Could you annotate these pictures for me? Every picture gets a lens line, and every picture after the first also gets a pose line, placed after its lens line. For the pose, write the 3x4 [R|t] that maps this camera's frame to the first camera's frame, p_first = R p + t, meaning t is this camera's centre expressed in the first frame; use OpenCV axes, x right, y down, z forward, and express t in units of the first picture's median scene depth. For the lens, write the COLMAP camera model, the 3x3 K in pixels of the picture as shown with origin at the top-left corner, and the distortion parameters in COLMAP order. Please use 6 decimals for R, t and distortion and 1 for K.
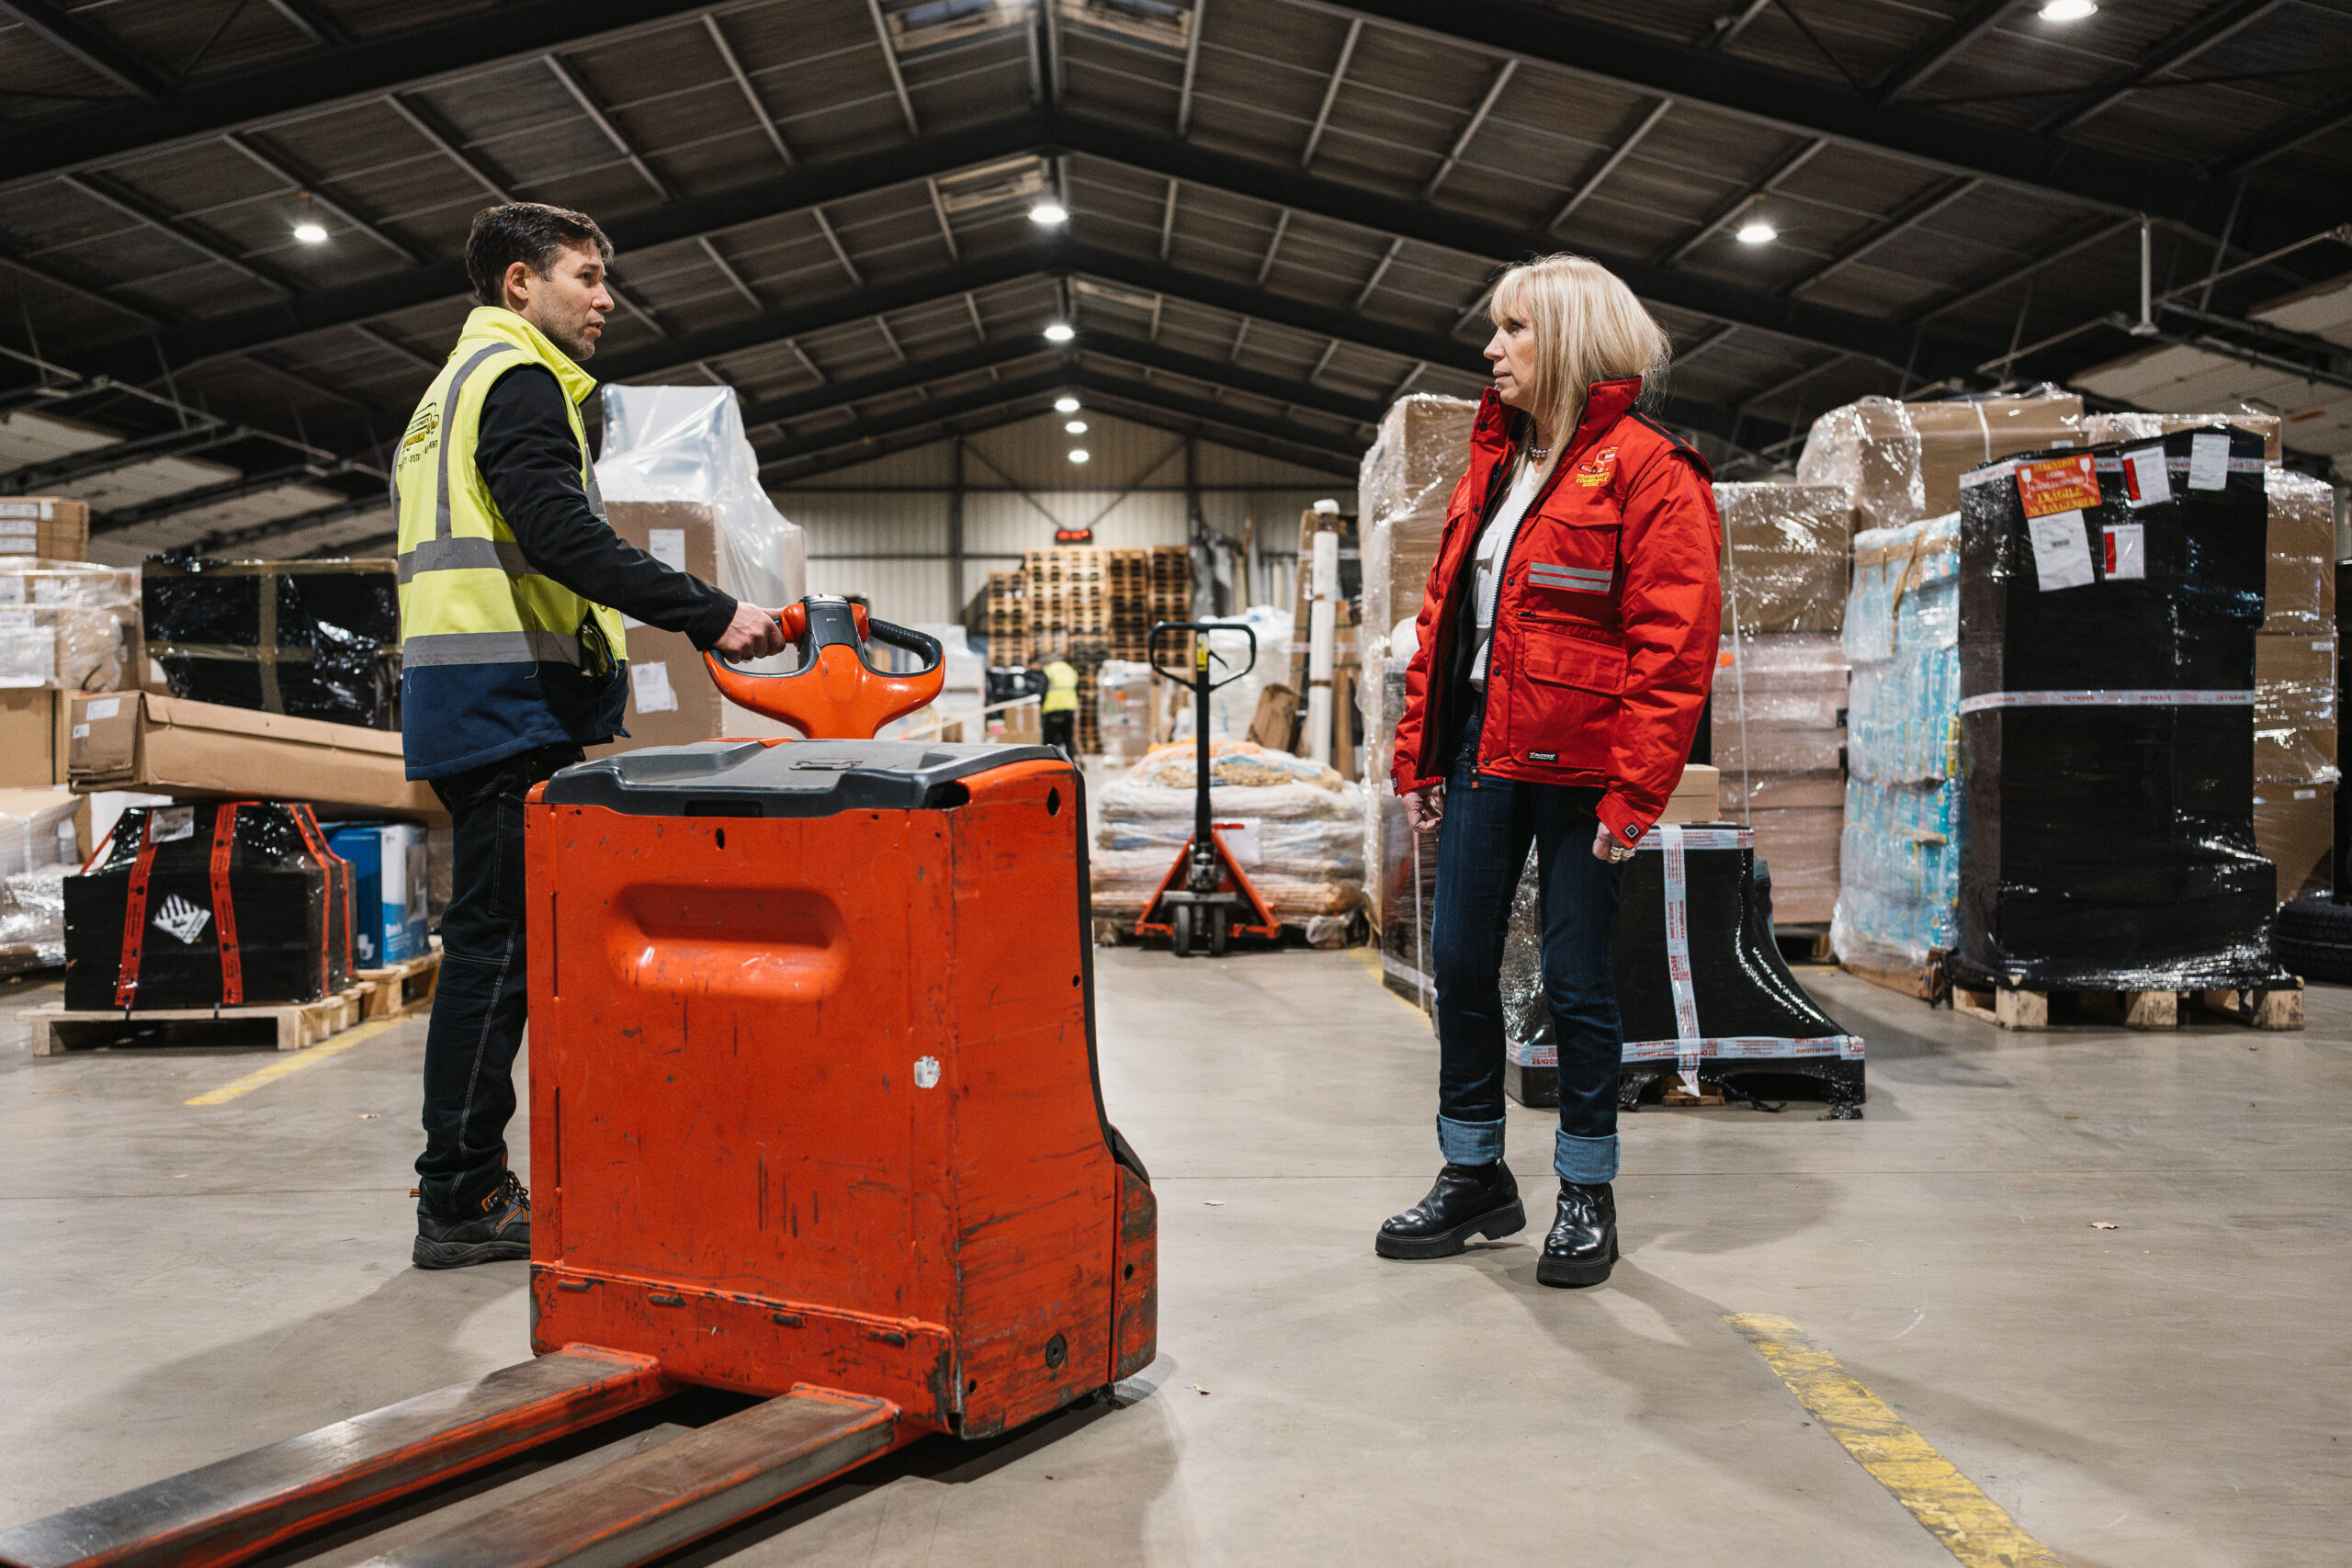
lens RADIAL K [[2314.5, 0, 1176.0], [0, 2314.5, 784.0], [0, 0, 1]] dist [0.049491, -0.006653]
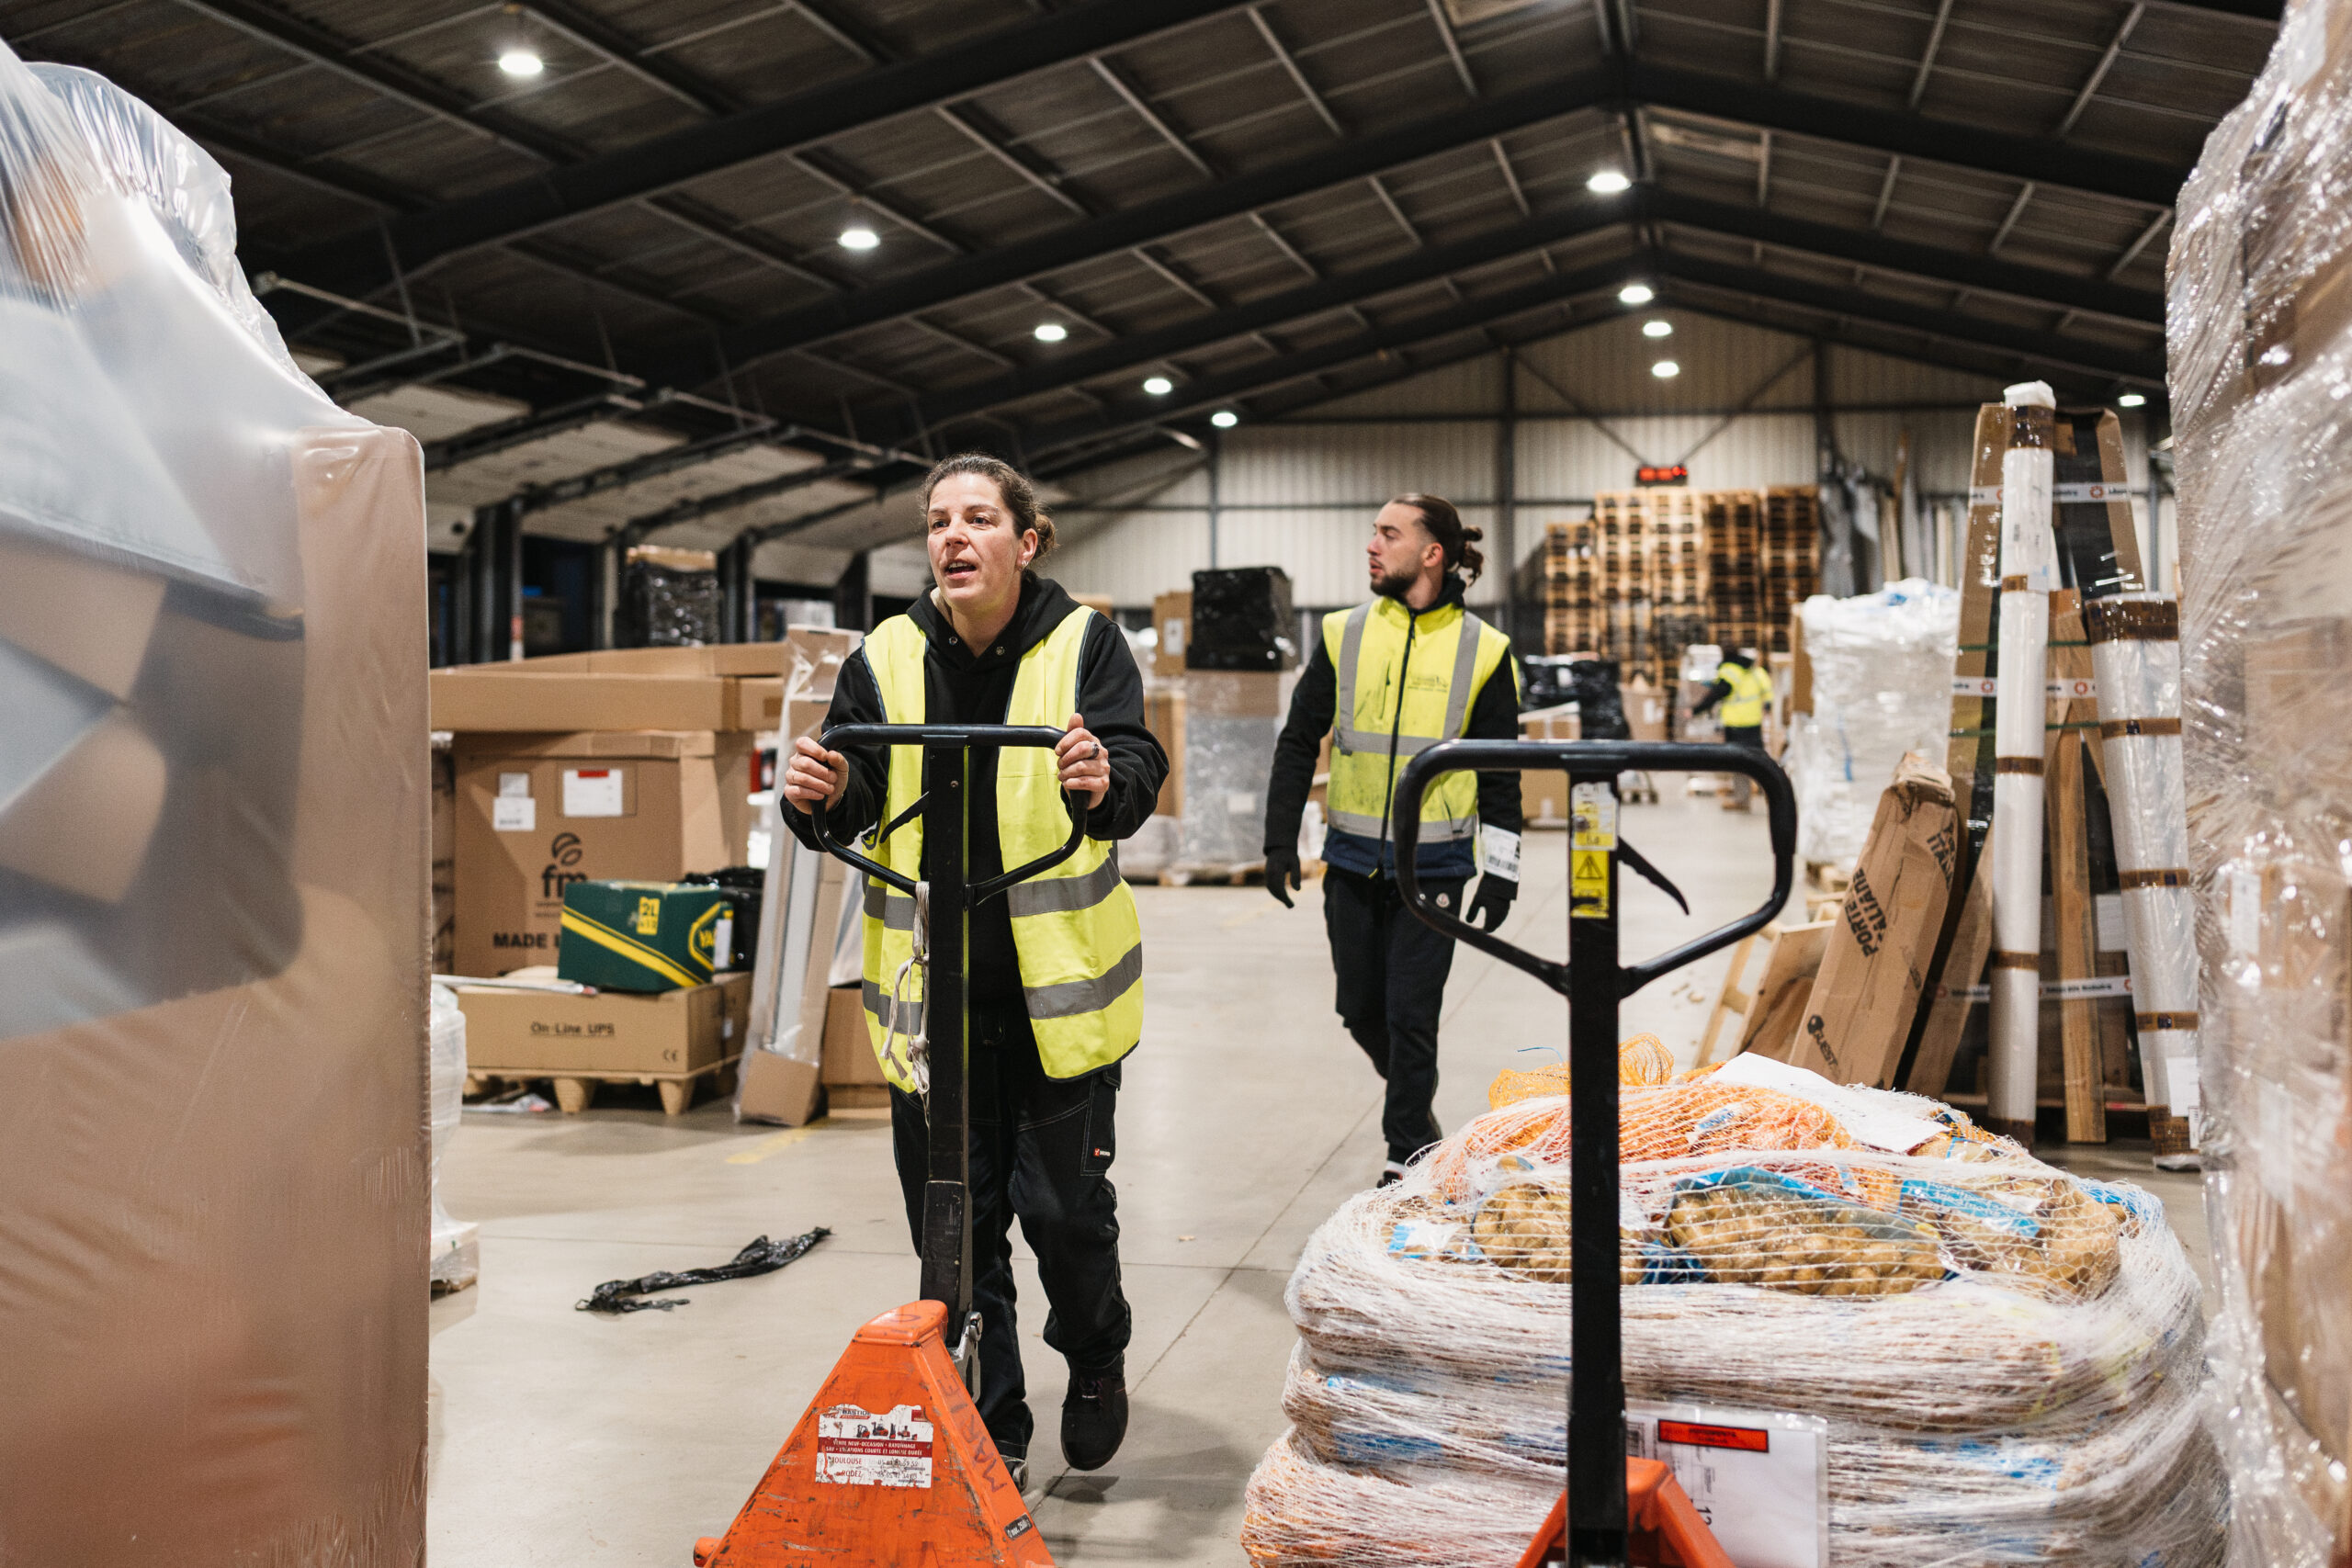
lens RADIAL K [[2647.7, 0, 1175.7], [0, 2647.7, 594.1], [0, 0, 1]] dist [0.070250, -0.010098]
pose [[0.971669, -0.002131, -0.236338, 0.007134], [-0.012916, 0.997986, -0.062102, -0.012632], [0.235994, 0.063395, 0.969684, 0.127858]]
